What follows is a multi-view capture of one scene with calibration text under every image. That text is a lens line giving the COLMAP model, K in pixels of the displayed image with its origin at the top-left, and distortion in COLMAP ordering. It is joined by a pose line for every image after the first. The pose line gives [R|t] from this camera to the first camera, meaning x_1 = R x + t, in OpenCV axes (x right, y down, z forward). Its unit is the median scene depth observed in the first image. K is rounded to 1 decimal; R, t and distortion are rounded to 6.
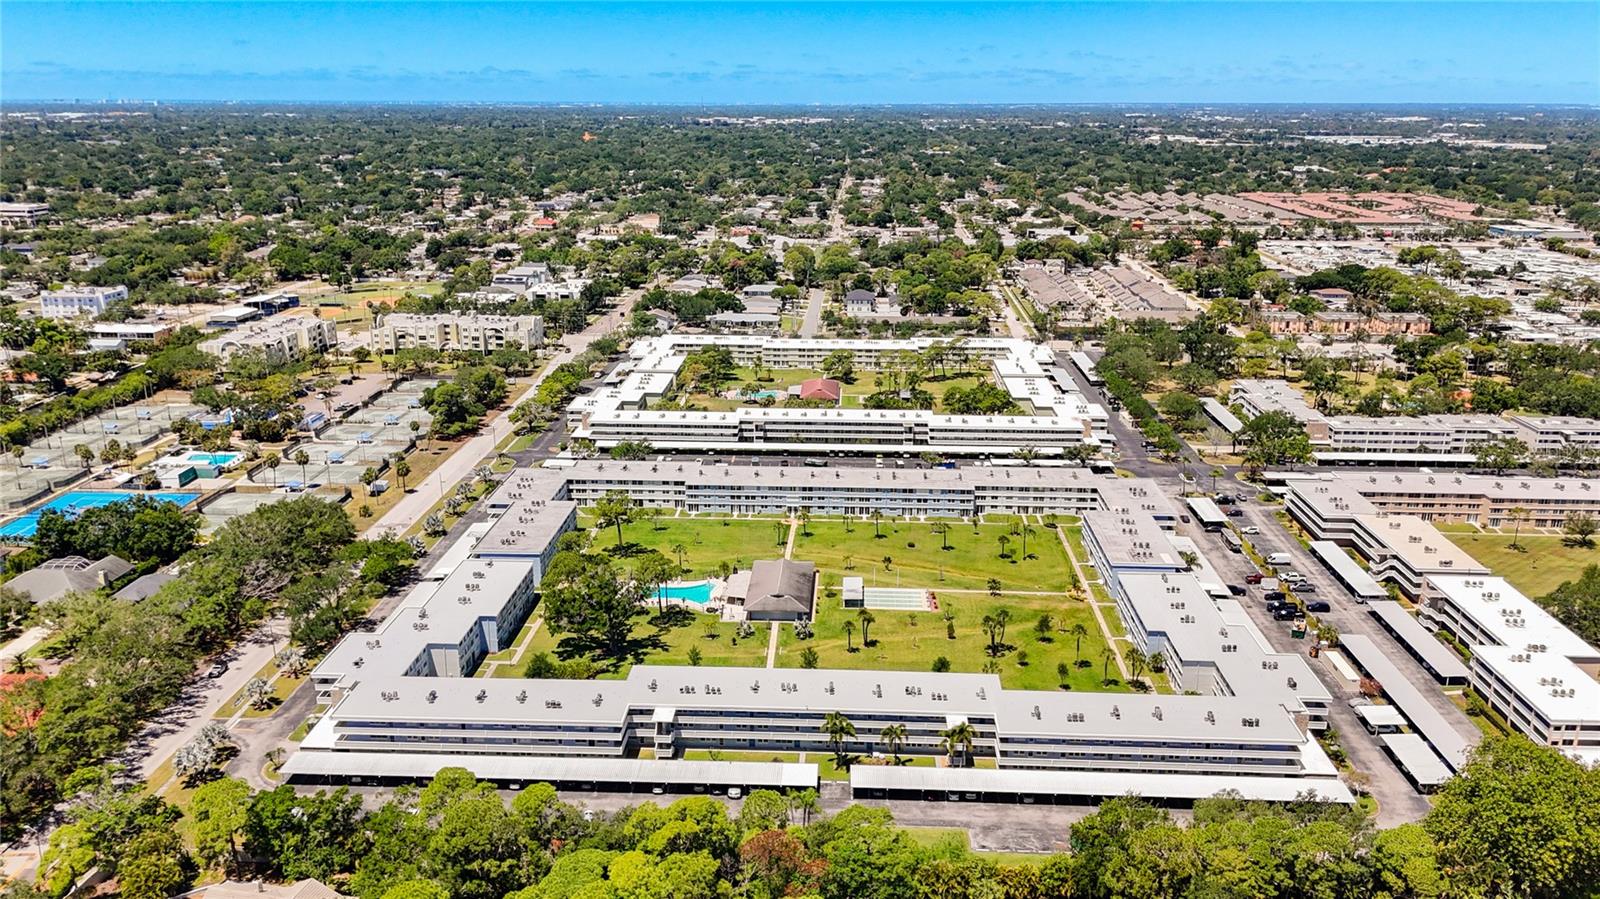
lens RADIAL K [[1222.8, 0, 800.0], [0, 1222.8, 449.5], [0, 0, 1]] dist [0.051035, -0.086687]
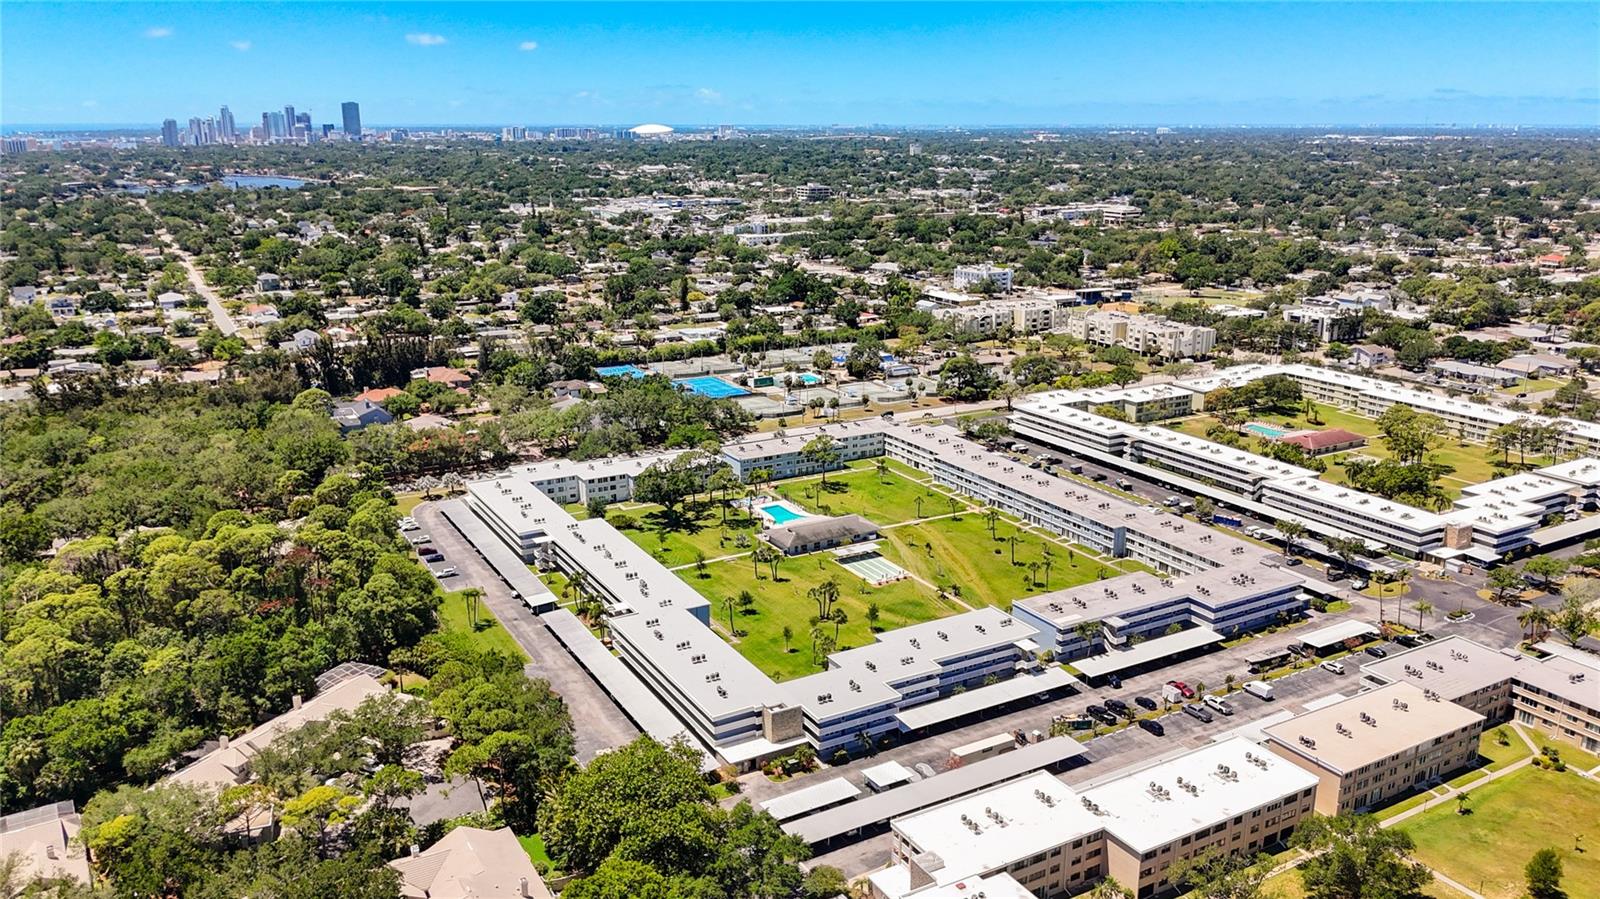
lens RADIAL K [[1165.1, 0, 800.0], [0, 1165.1, 449.5], [0, 0, 1]] dist [0.063719, -0.122111]
pose [[0.531542, 0.218951, -0.818244, 0.767341], [-0.228090, 0.967329, 0.110674, -0.073405], [0.815744, 0.127806, 0.564117, 0.293047]]
